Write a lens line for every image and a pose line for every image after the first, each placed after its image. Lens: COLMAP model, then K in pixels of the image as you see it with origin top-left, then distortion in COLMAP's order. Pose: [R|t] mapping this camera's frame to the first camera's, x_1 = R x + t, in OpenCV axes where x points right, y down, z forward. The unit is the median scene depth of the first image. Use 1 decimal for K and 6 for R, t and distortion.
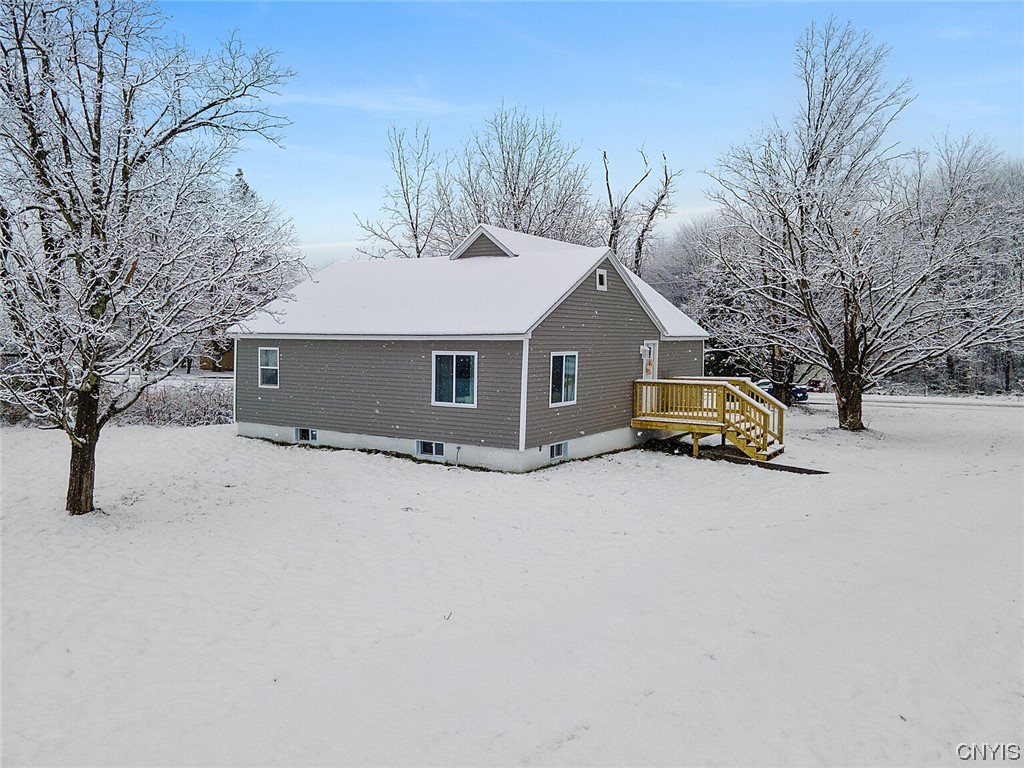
lens RADIAL K [[747.0, 0, 516.1], [0, 747.0, 386.7], [0, 0, 1]] dist [0.032673, 0.001359]
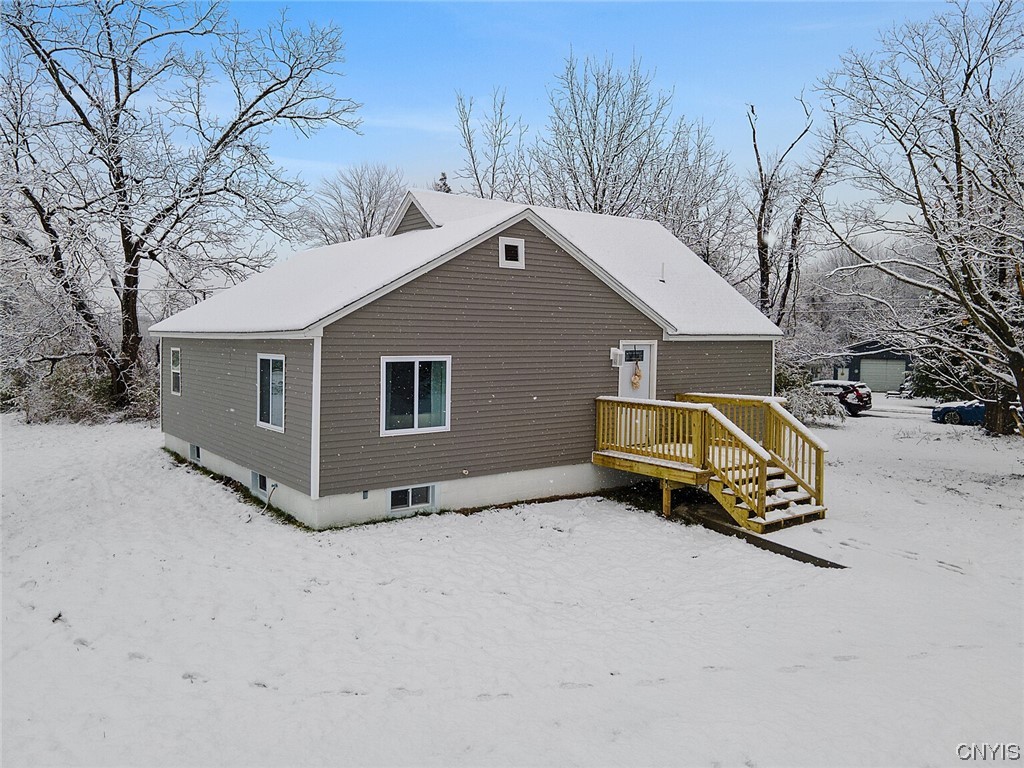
lens RADIAL K [[747.0, 0, 516.1], [0, 747.0, 386.7], [0, 0, 1]] dist [0.032673, 0.001359]
pose [[0.940770, 0.022592, -0.338291, 0.342368], [-0.022878, 0.999733, 0.003145, -0.020032], [0.338272, 0.004781, 0.941036, 0.336501]]
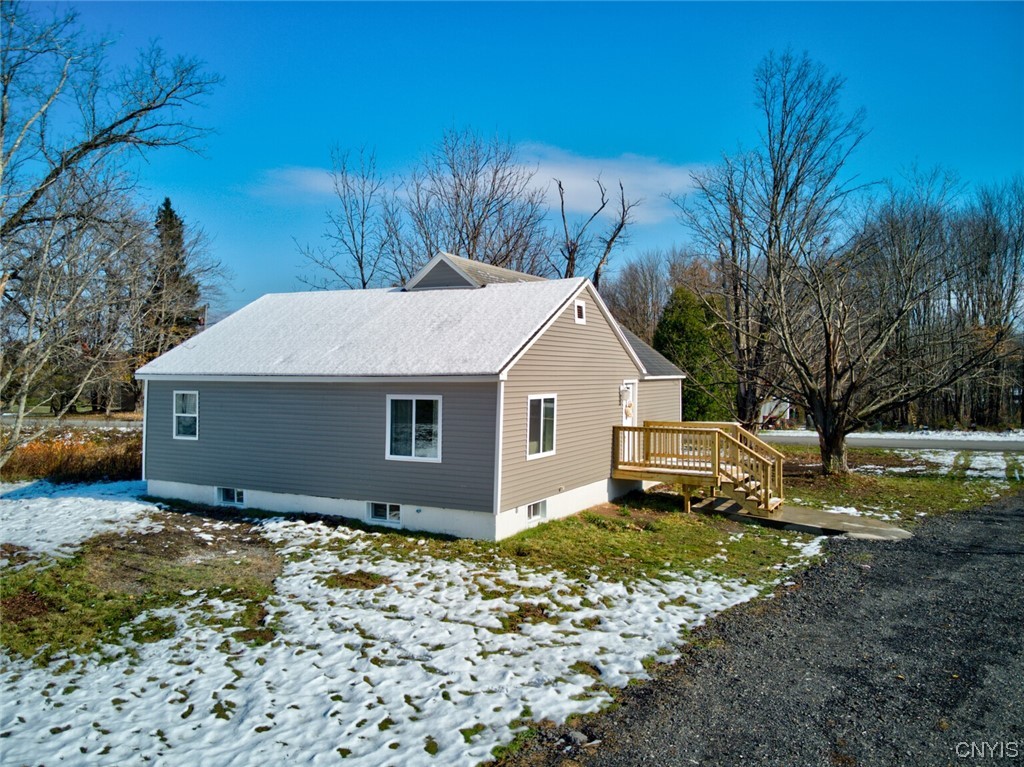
lens RADIAL K [[747.3, 0, 512.0], [0, 747.3, 383.5], [0, 0, 1]] dist [0.072866, -0.002659]
pose [[0.997388, -0.005101, 0.072050, -0.028233], [0.008853, 0.998616, -0.051847, -0.013572], [-0.071685, 0.052349, 0.996053, 0.130602]]
